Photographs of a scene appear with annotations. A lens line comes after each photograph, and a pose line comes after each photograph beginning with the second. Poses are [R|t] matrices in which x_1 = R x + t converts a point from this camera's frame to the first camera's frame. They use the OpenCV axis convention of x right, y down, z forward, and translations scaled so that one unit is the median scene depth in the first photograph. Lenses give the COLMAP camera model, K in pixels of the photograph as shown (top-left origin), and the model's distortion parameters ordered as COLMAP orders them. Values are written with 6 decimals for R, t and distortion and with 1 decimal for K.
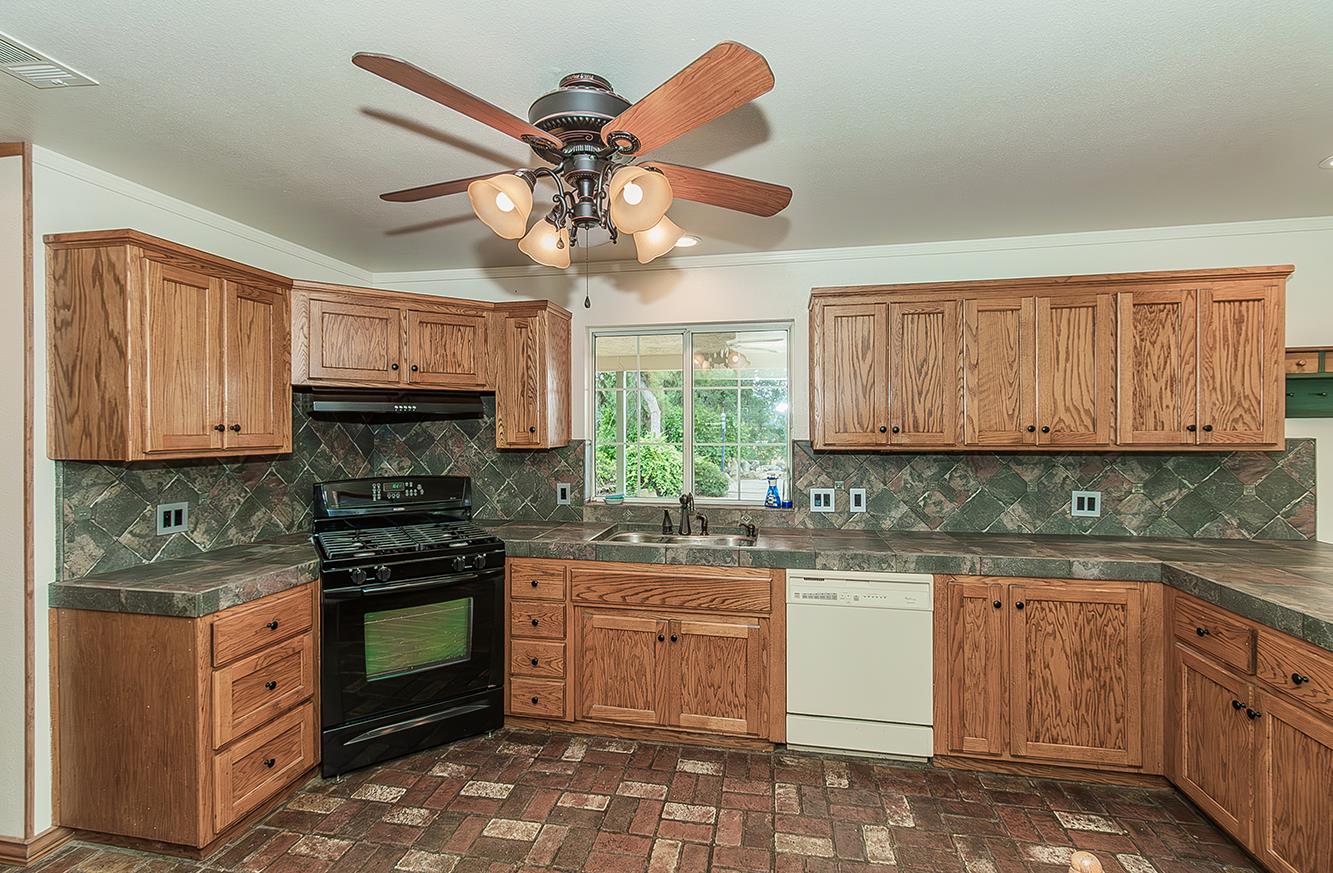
lens RADIAL K [[601.9, 0, 663.3], [0, 601.9, 434.2], [0, 0, 1]] dist [0.000837, -0.000135]
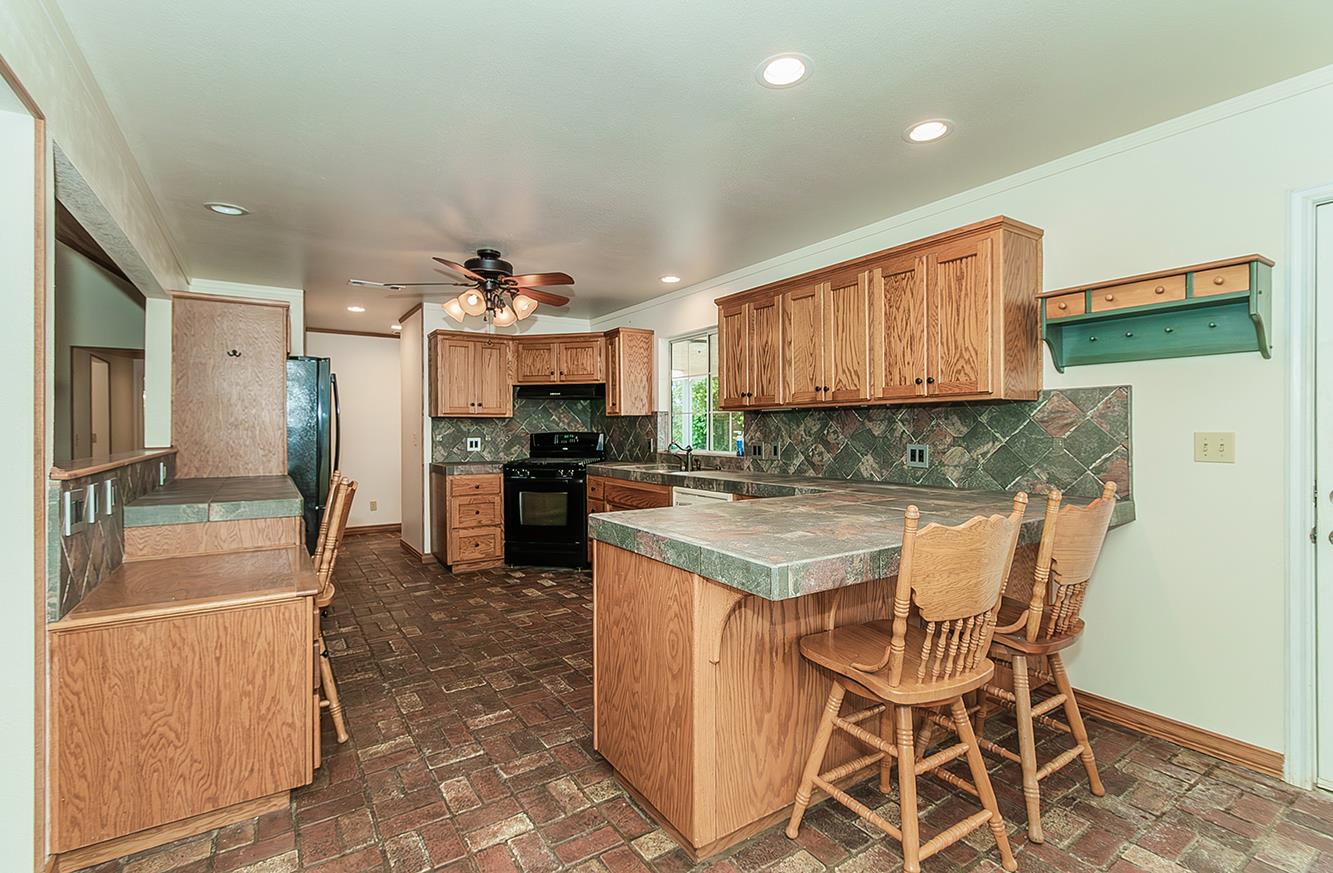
lens RADIAL K [[601.9, 0, 663.3], [0, 601.9, 434.2], [0, 0, 1]] dist [0.000837, -0.000135]
pose [[0.699394, 0.005179, -0.714717, 1.297312], [-0.003375, 0.999987, 0.003944, 0.082194], [0.714728, -0.000347, 0.699402, -0.110655]]
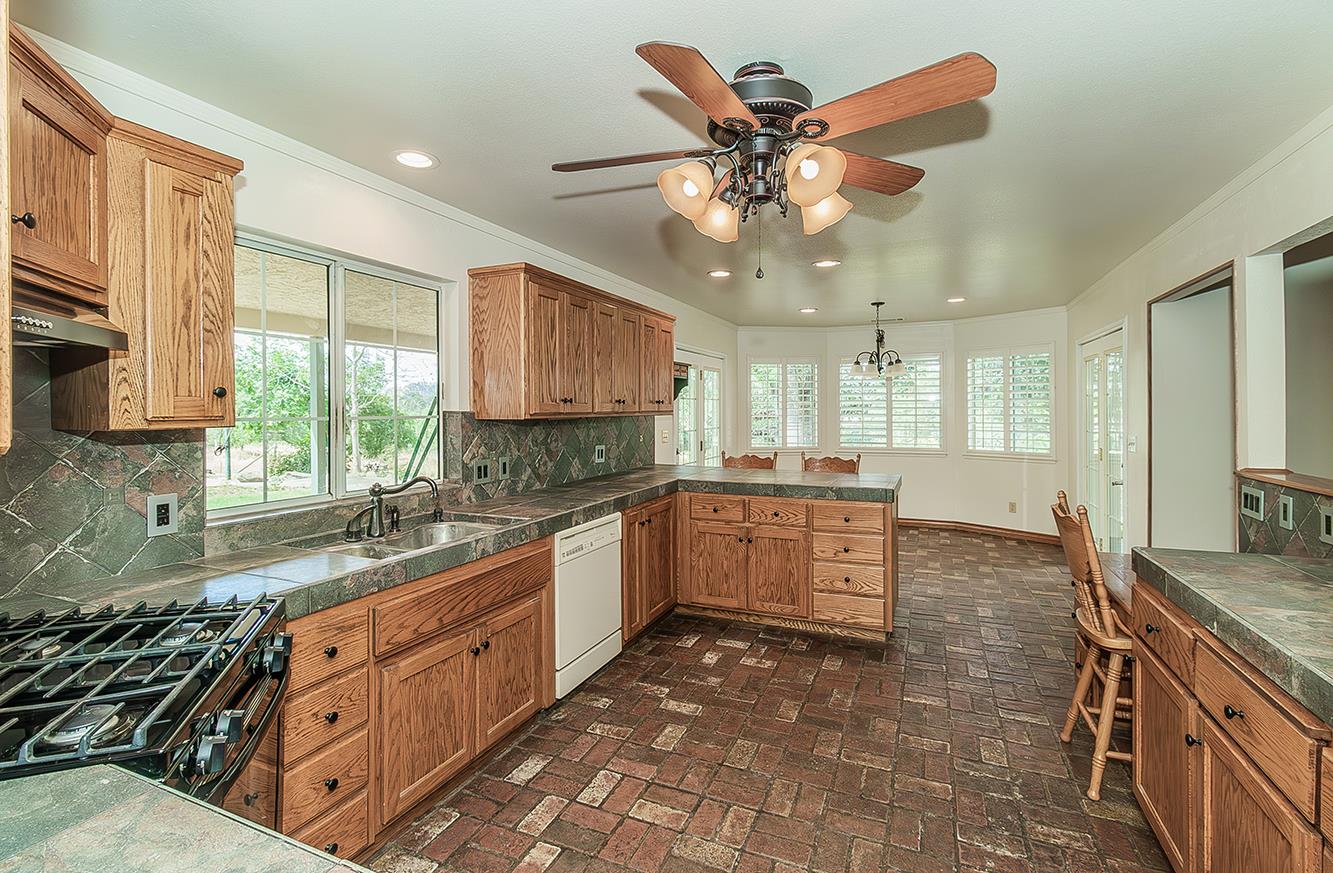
lens RADIAL K [[605.2, 0, 664.5], [0, 605.2, 414.8], [0, 0, 1]] dist [0.001120, 0.000050]
pose [[0.220219, -0.007889, 0.975419, -0.770852], [0.011727, 0.999916, 0.005440, 0.016581], [-0.975380, 0.010241, 0.220293, 0.585624]]
